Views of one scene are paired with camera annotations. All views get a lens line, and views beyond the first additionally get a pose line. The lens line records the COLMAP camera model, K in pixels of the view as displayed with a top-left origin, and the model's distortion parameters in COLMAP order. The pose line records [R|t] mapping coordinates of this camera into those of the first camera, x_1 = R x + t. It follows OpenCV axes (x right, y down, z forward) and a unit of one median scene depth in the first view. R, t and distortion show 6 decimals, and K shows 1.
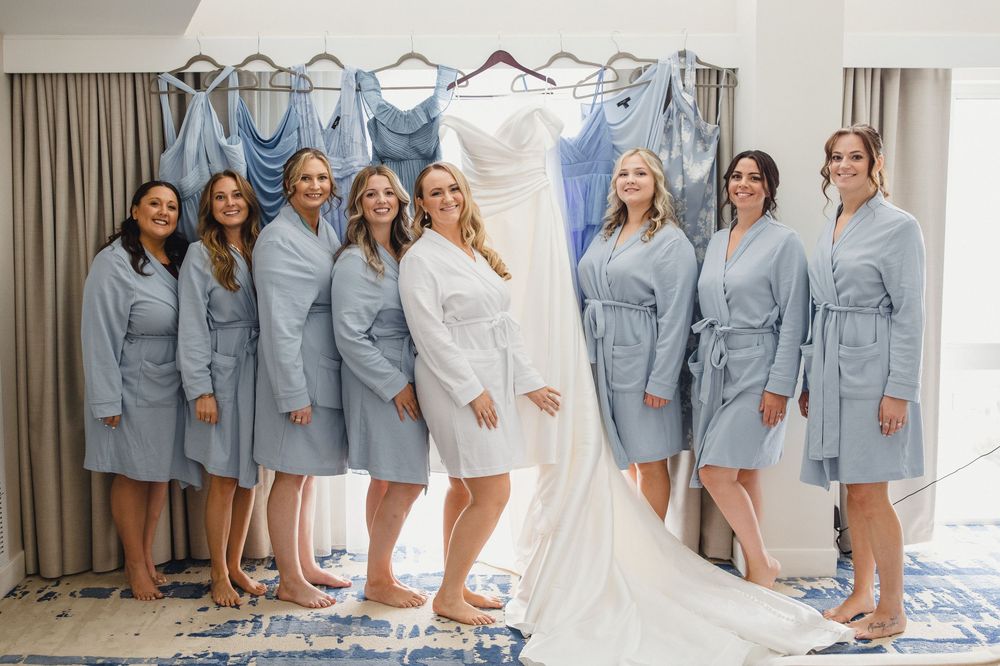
lens RADIAL K [[1036.6, 0, 505.2], [0, 1036.6, 284.8], [0, 0, 1]] dist [-0.020470, 0.026763]
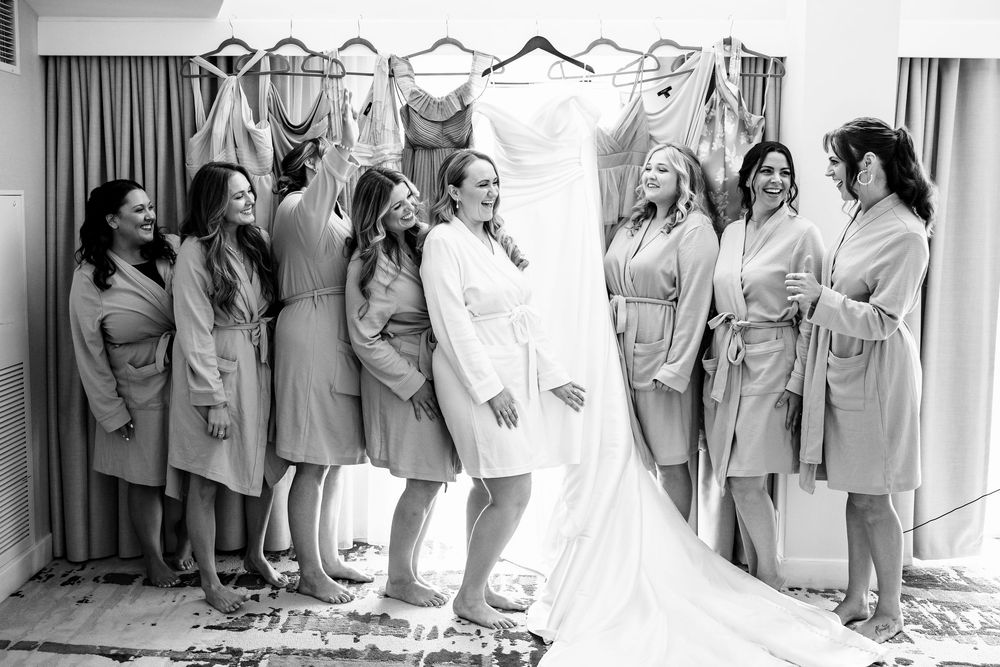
lens RADIAL K [[1008.2, 0, 498.9], [0, 1008.2, 291.2], [0, 0, 1]] dist [-0.010967, 0.013510]
pose [[0.998167, 0.021510, -0.056569, 0.018243], [-0.020676, 0.999669, 0.015301, -0.001525], [0.056879, -0.014103, 0.998281, 0.055467]]
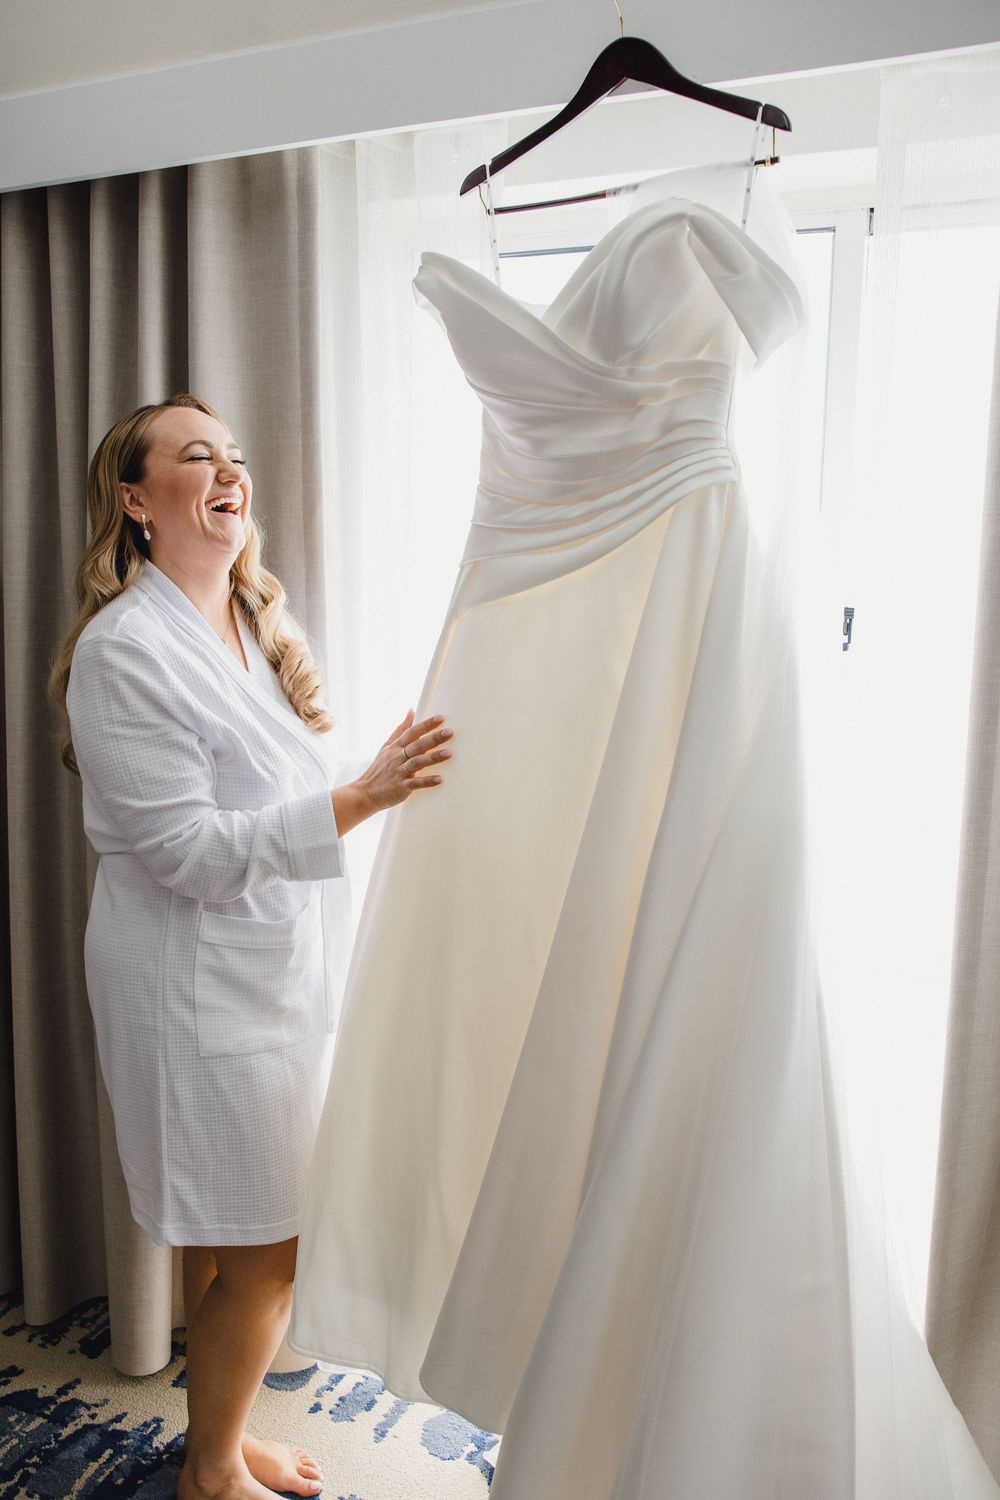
lens RADIAL K [[1222.2, 0, 495.3], [0, 1222.2, 769.4], [0, 0, 1]] dist [-0.102750, 0.105370]
pose [[0.891083, 0.099694, -0.442756, 0.146915], [-0.054281, 0.991983, 0.114116, -0.049311], [0.450583, -0.077653, 0.889351, 0.673345]]
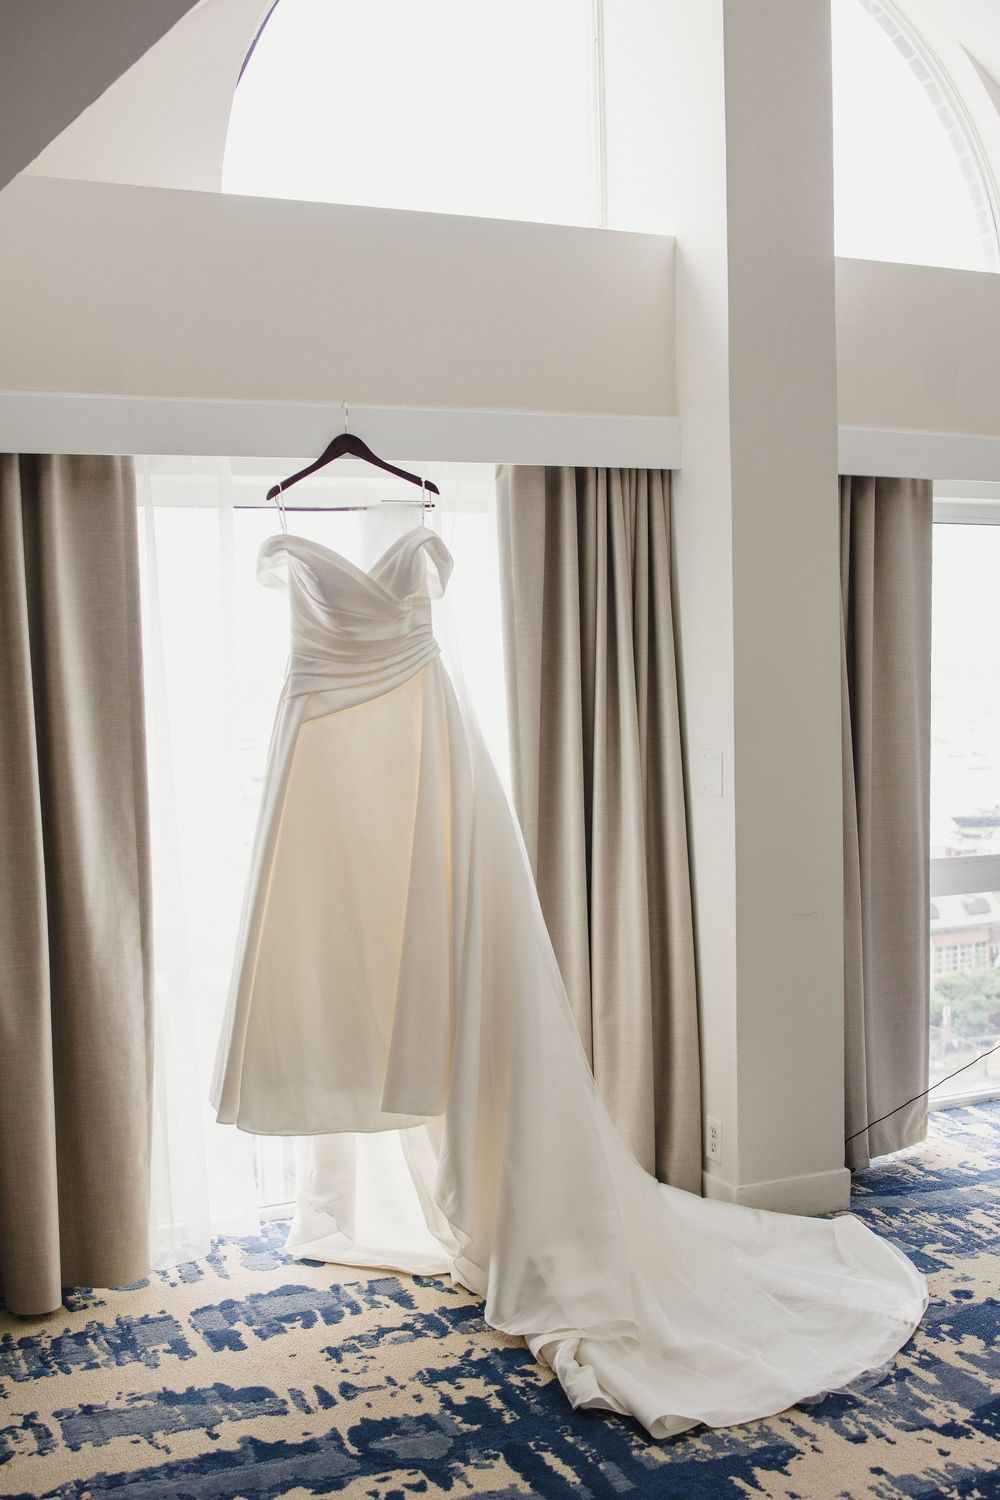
lens RADIAL K [[1538.9, 0, 500.0], [0, 1538.9, 750.0], [0, 0, 1]] dist [-0.052217, 0.010528]
pose [[0.940858, -0.034946, 0.336994, -0.243159], [0.045429, 0.998697, -0.023269, -0.010411], [-0.335742, 0.037202, 0.941219, 0.111747]]
